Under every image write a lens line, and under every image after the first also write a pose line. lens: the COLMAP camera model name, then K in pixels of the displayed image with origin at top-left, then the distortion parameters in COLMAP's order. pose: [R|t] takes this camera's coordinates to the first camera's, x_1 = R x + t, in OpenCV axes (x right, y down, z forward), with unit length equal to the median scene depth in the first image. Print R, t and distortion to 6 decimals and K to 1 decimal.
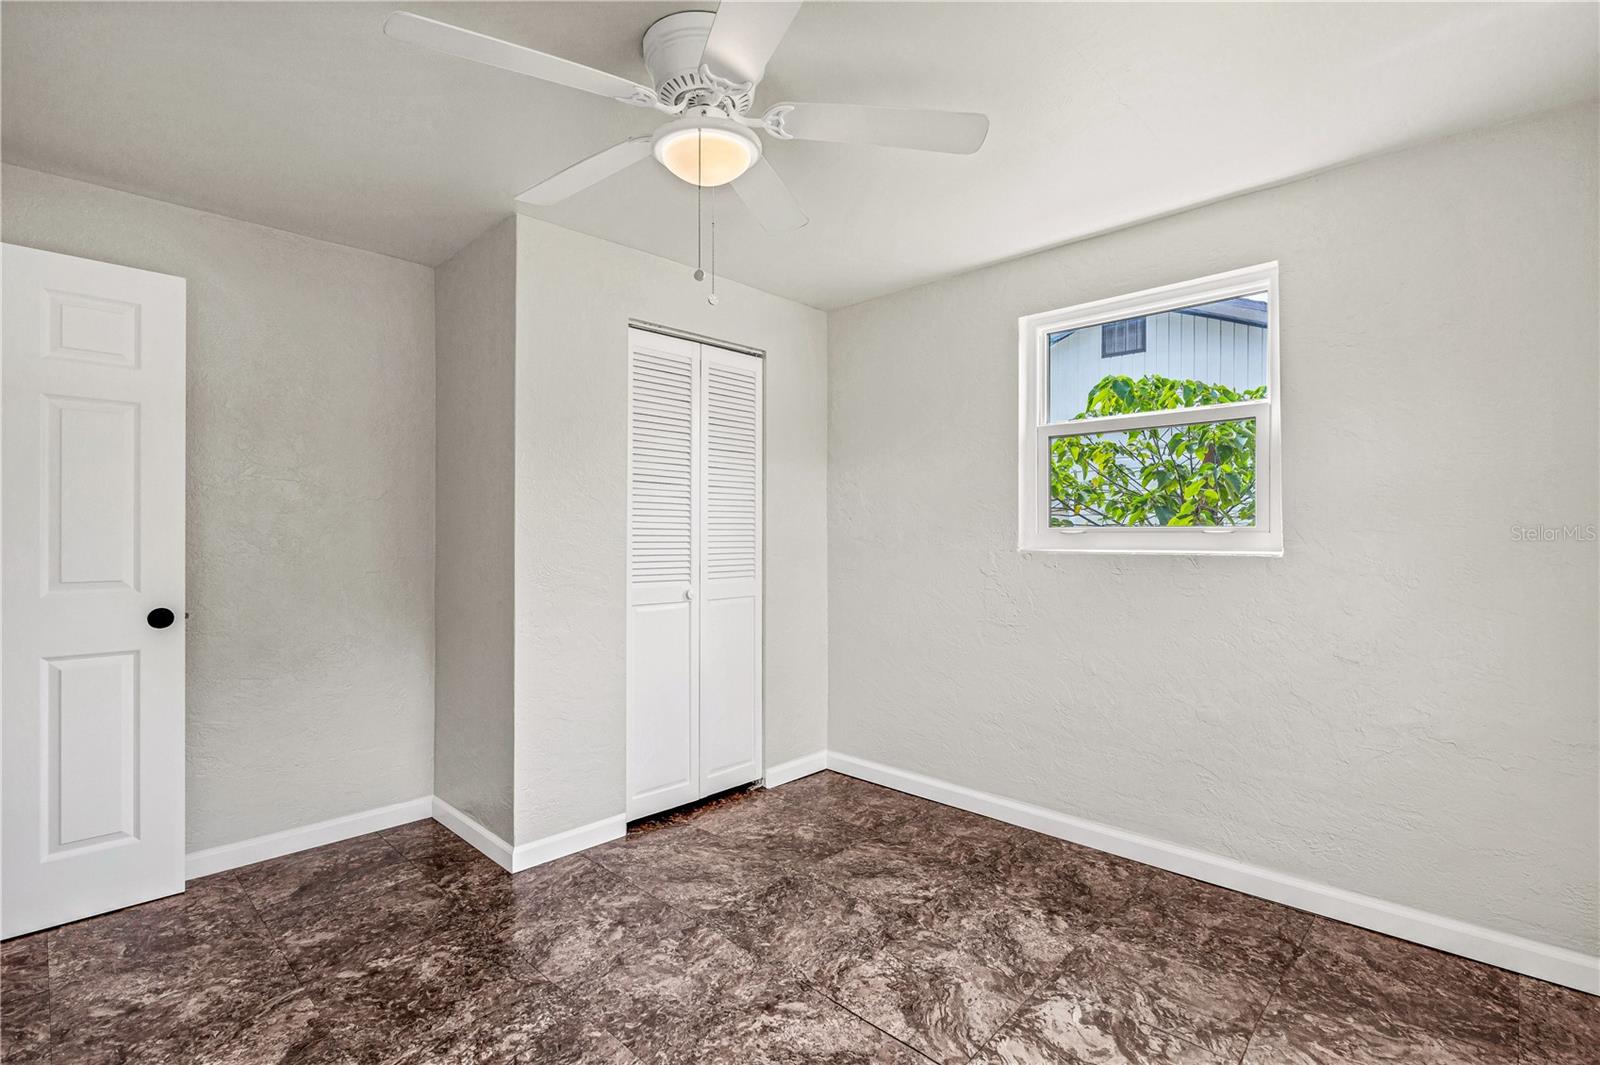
lens RADIAL K [[757.0, 0, 844.8], [0, 757.0, 533.7], [0, 0, 1]] dist [-0.003951, 0.002159]
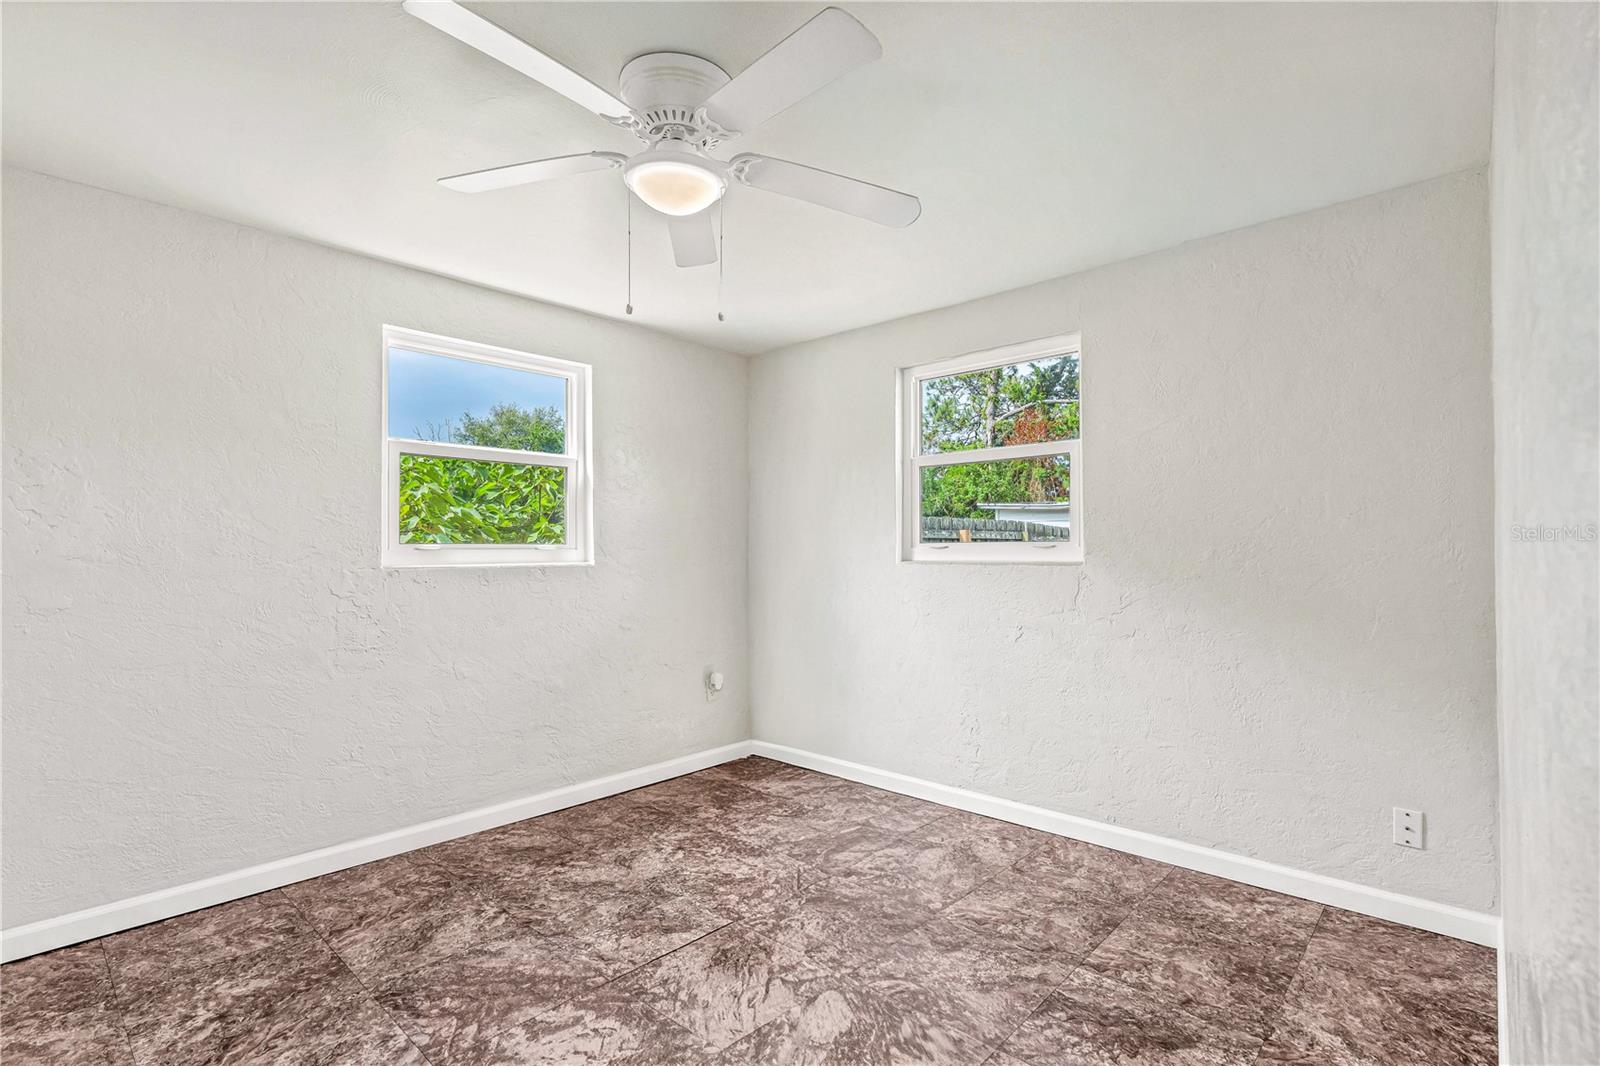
lens RADIAL K [[757.0, 0, 794.9], [0, 757.0, 536.6], [0, 0, 1]] dist [-0.003951, 0.002159]
pose [[0.000637, 0.013962, 0.999902, -0.809450], [0.000487, 0.999902, -0.013963, -0.003815], [-1.000000, 0.000496, 0.000630, 0.542120]]
